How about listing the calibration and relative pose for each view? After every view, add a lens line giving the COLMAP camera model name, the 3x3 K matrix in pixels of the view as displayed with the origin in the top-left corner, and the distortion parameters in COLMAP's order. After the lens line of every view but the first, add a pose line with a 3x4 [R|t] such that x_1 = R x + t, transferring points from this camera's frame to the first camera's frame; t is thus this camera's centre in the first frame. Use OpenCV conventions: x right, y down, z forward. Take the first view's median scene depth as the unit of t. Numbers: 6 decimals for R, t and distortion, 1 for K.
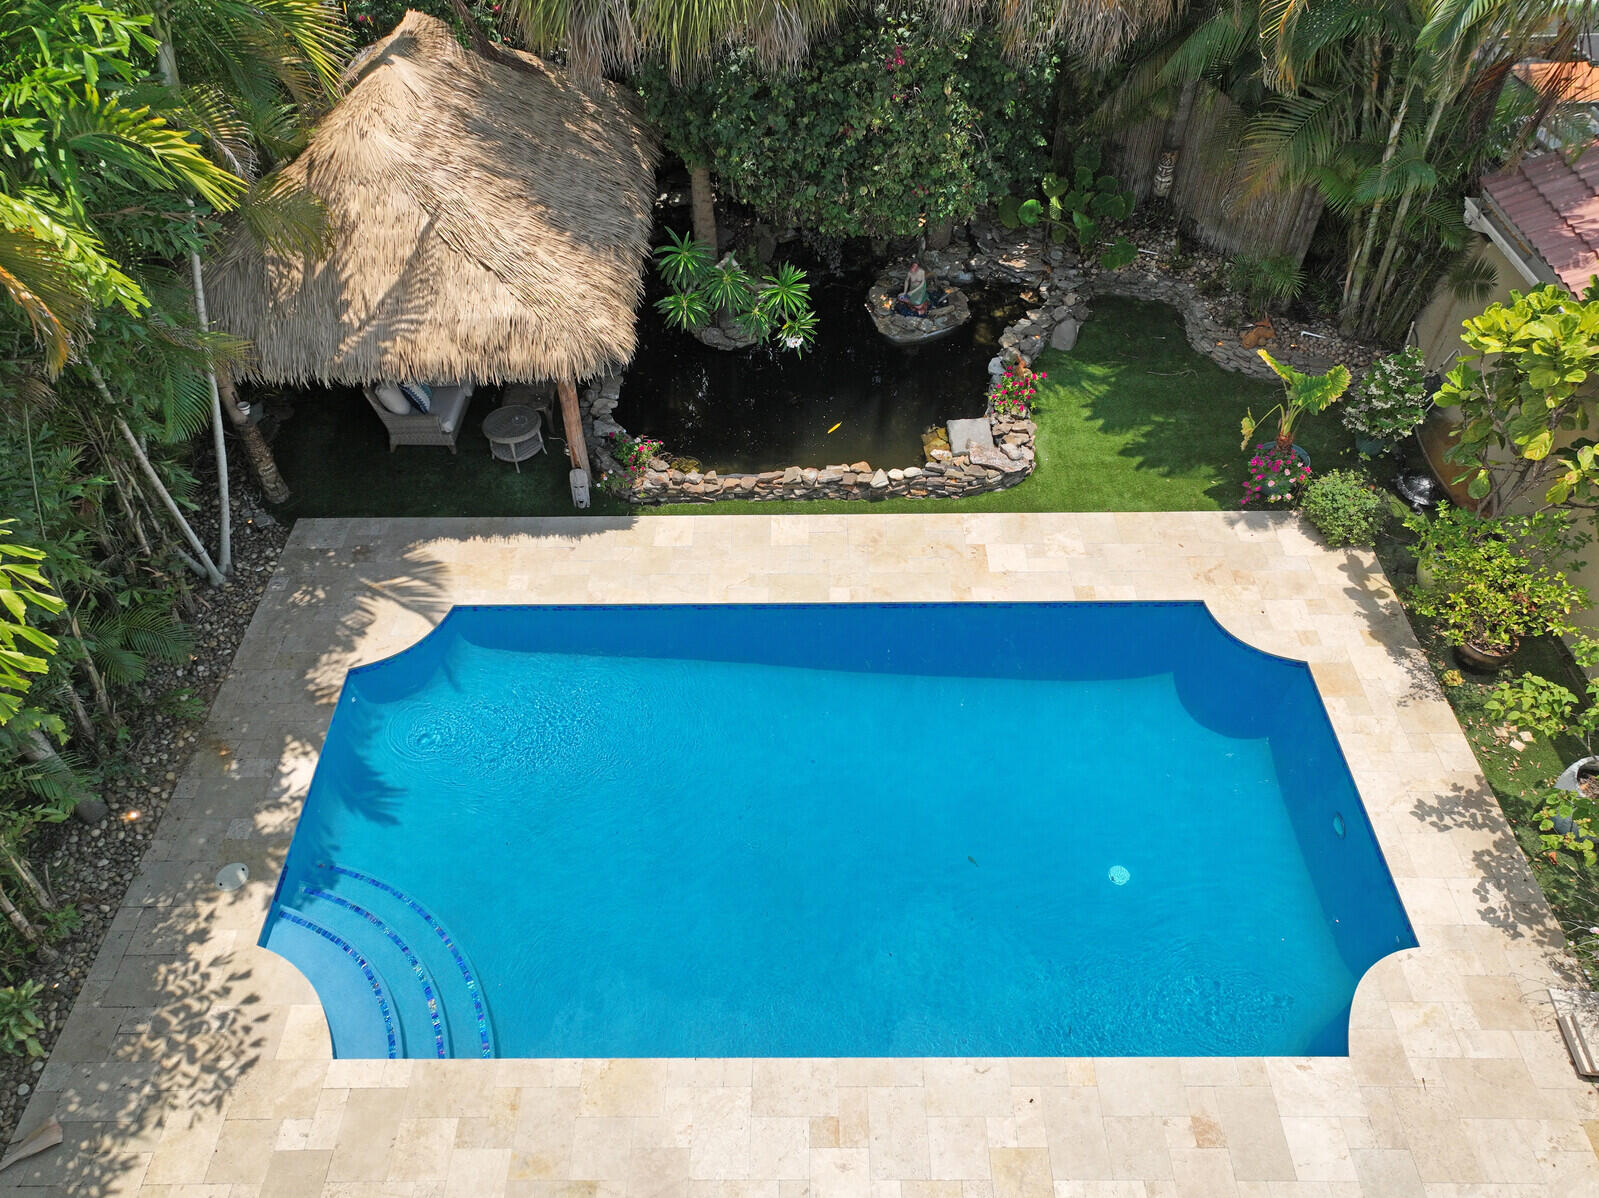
lens RADIAL K [[1126.9, 0, 801.6], [0, 1126.9, 596.8], [0, 0, 1]] dist [0.000795, 0.007201]
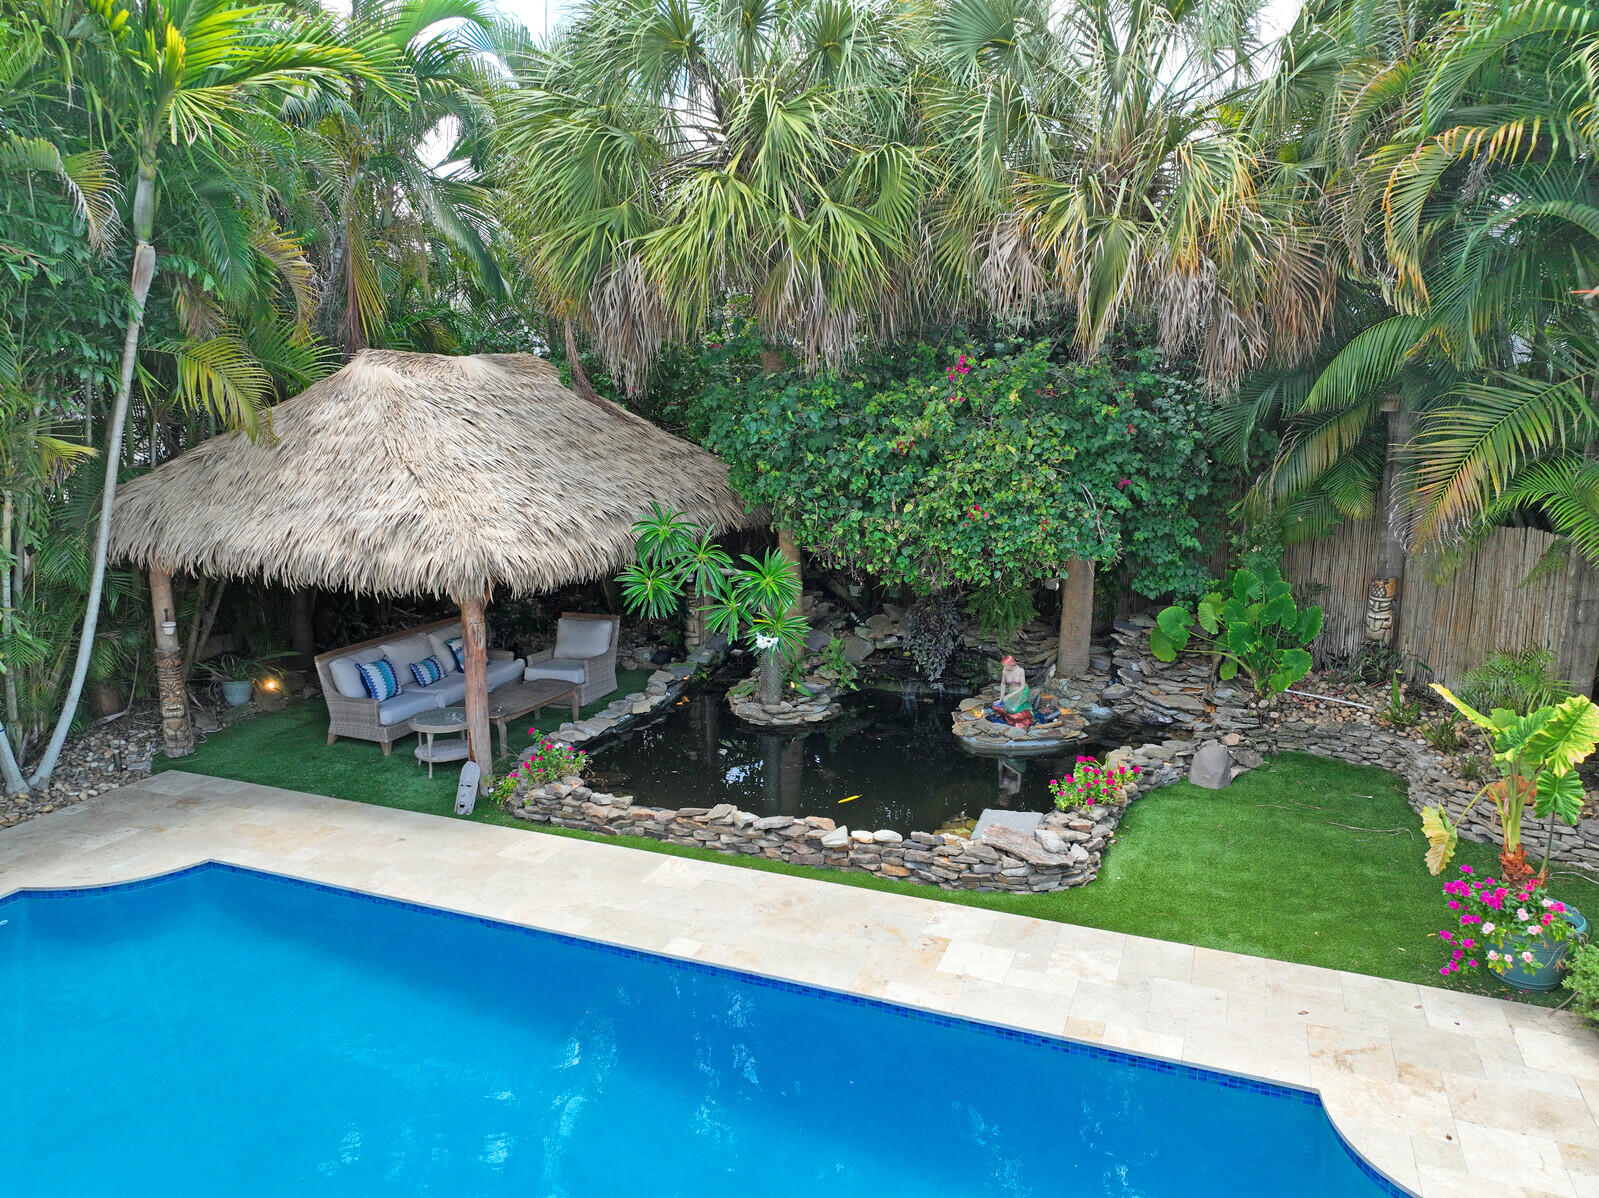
lens RADIAL K [[1126.9, 0, 798.3], [0, 1126.9, 601.0], [0, 0, 1]] dist [0.000795, 0.007201]
pose [[0.930534, 0.084156, -0.356406, 0.274112], [-0.273600, 0.806665, -0.523865, 0.140416], [0.243414, 0.584986, 0.773654, 0.387712]]
